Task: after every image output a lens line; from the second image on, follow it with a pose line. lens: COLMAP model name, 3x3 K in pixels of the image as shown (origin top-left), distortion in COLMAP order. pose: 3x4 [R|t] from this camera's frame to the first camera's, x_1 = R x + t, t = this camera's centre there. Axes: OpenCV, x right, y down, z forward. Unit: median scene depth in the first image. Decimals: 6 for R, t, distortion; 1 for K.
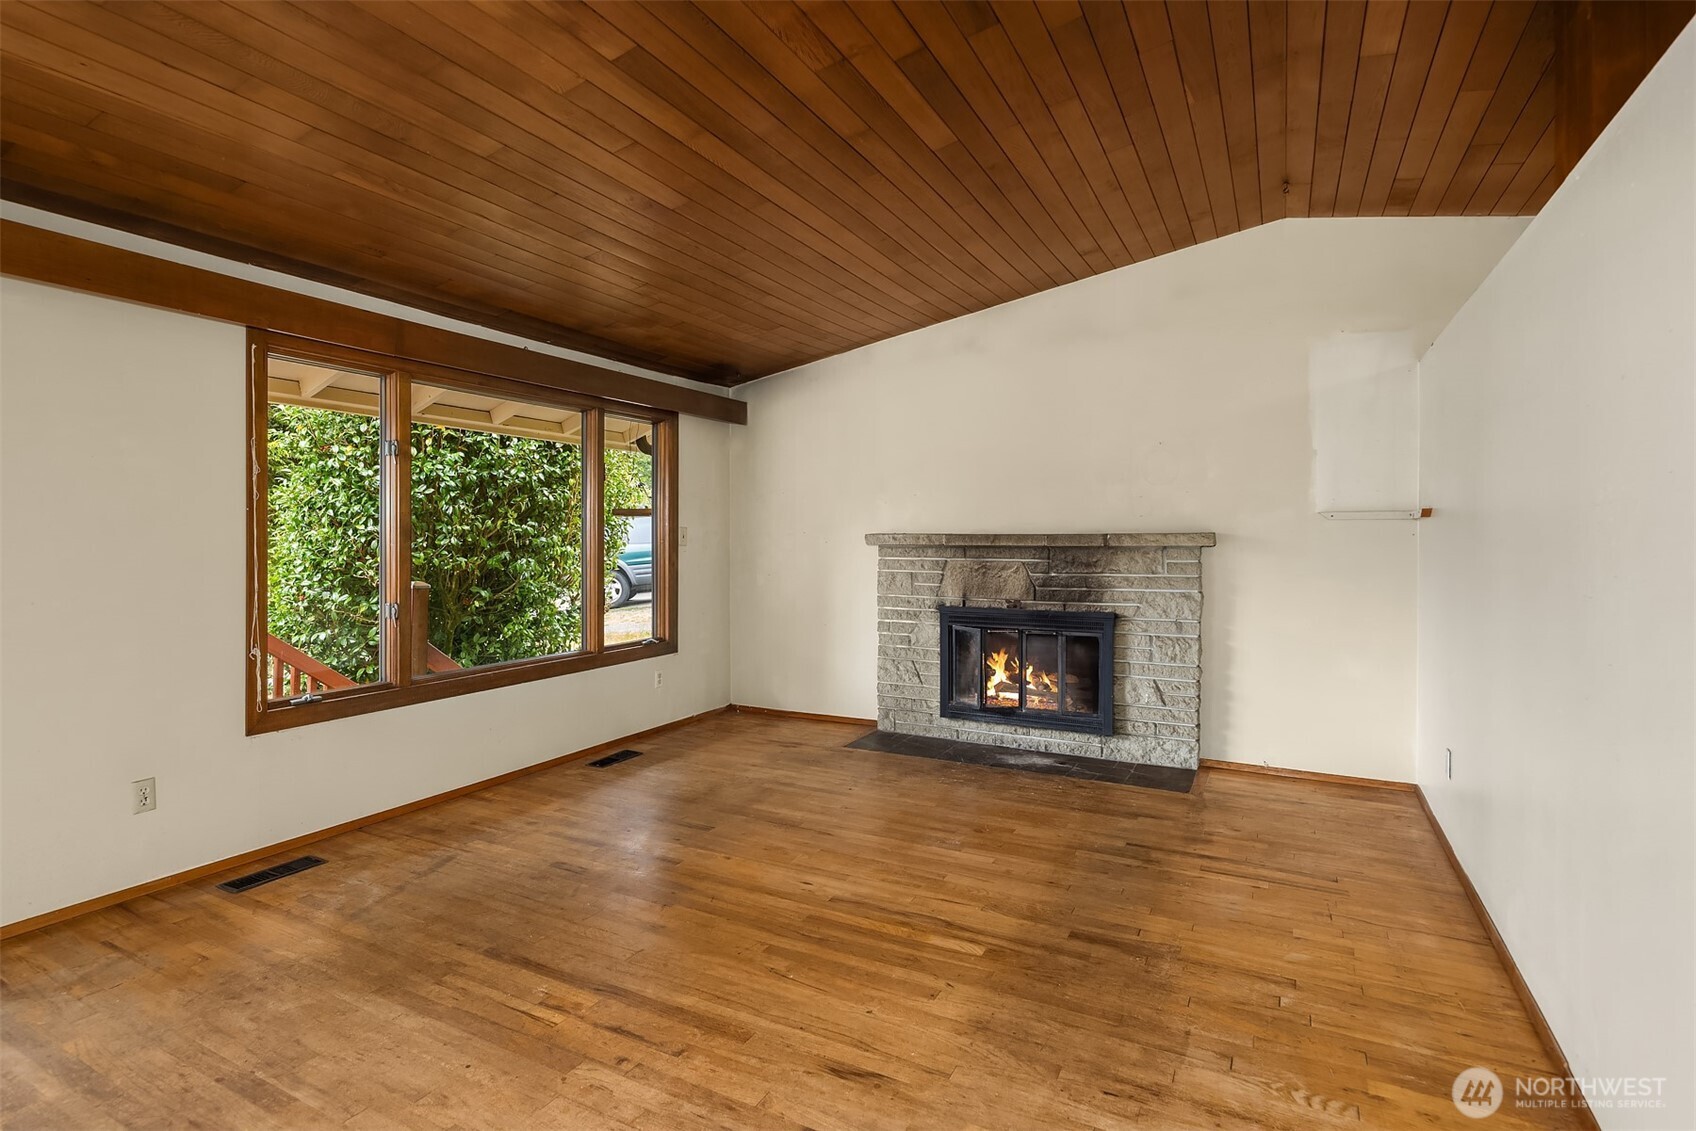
lens RADIAL K [[824.9, 0, 852.6], [0, 824.9, 528.1], [0, 0, 1]] dist [-0.001041, -0.001752]
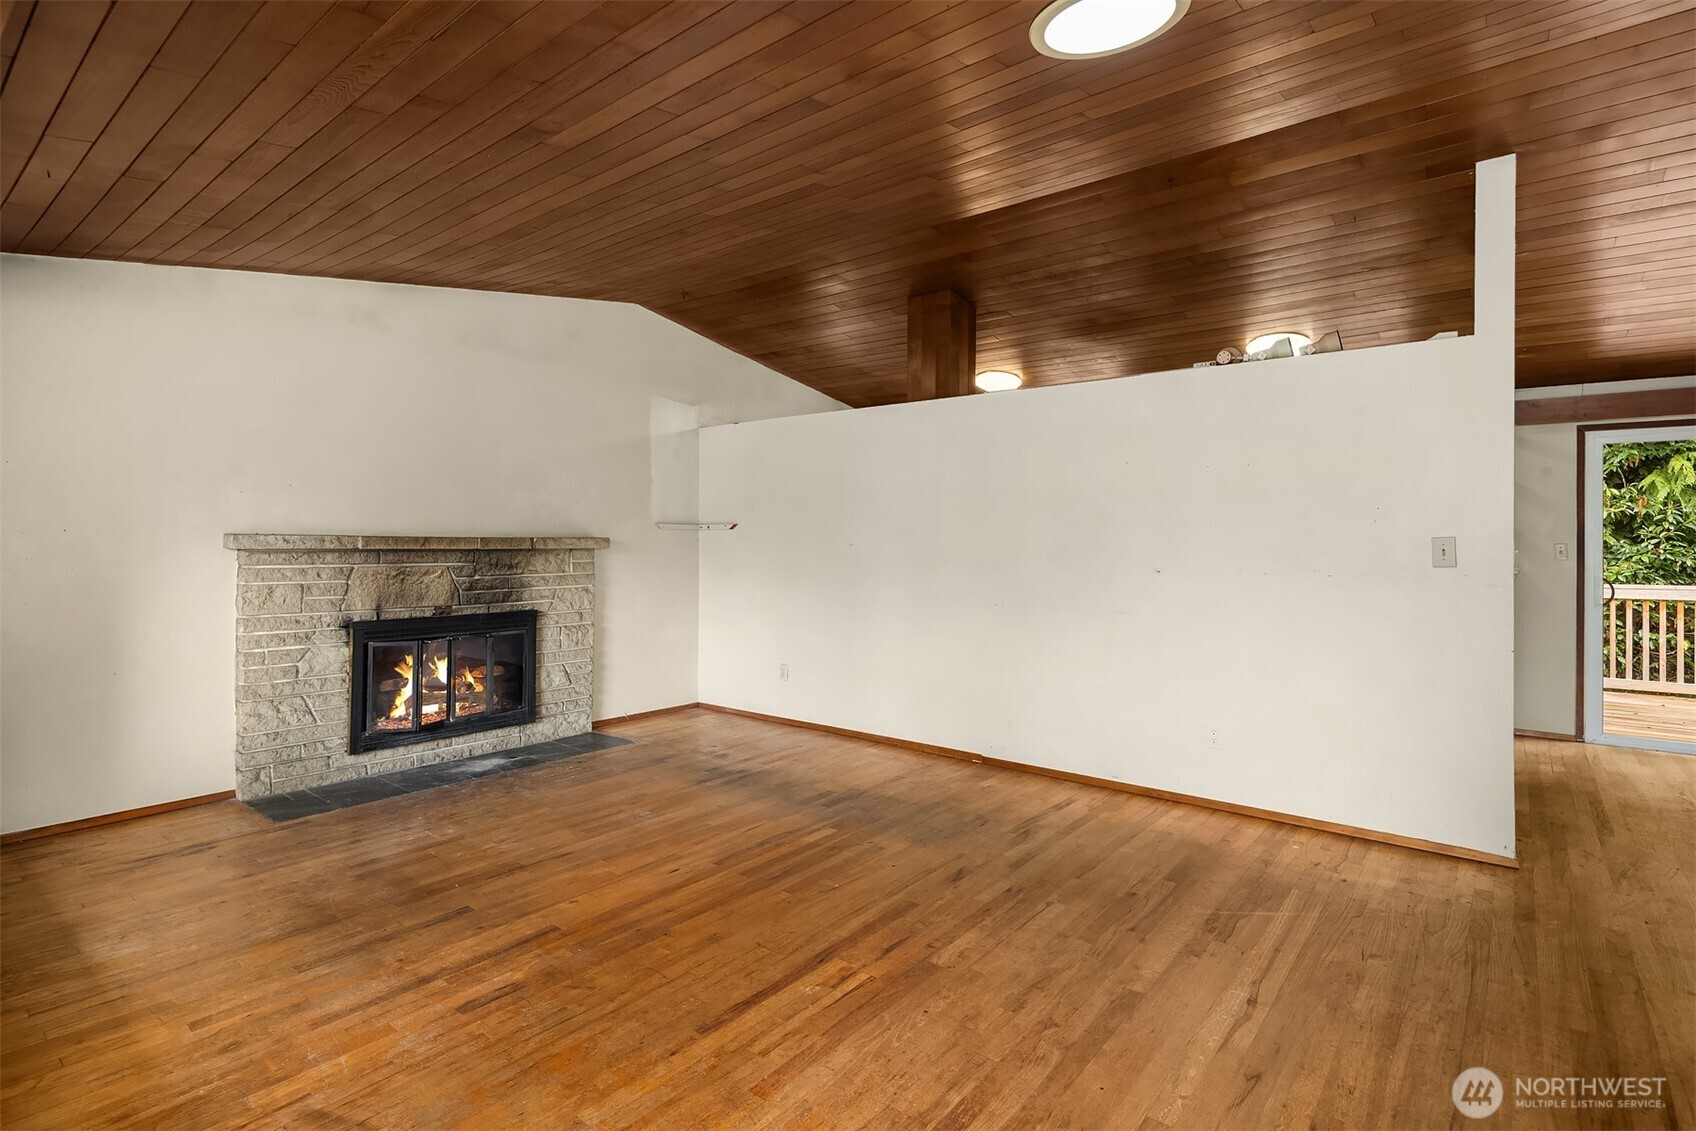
lens RADIAL K [[824.9, 0, 852.6], [0, 824.9, 528.1], [0, 0, 1]] dist [-0.001041, -0.001752]
pose [[0.186386, 0.017619, 0.982319, -0.688782], [-0.016460, 0.999755, -0.014808, 0.003900], [-0.982339, -0.013409, 0.186630, 0.383953]]
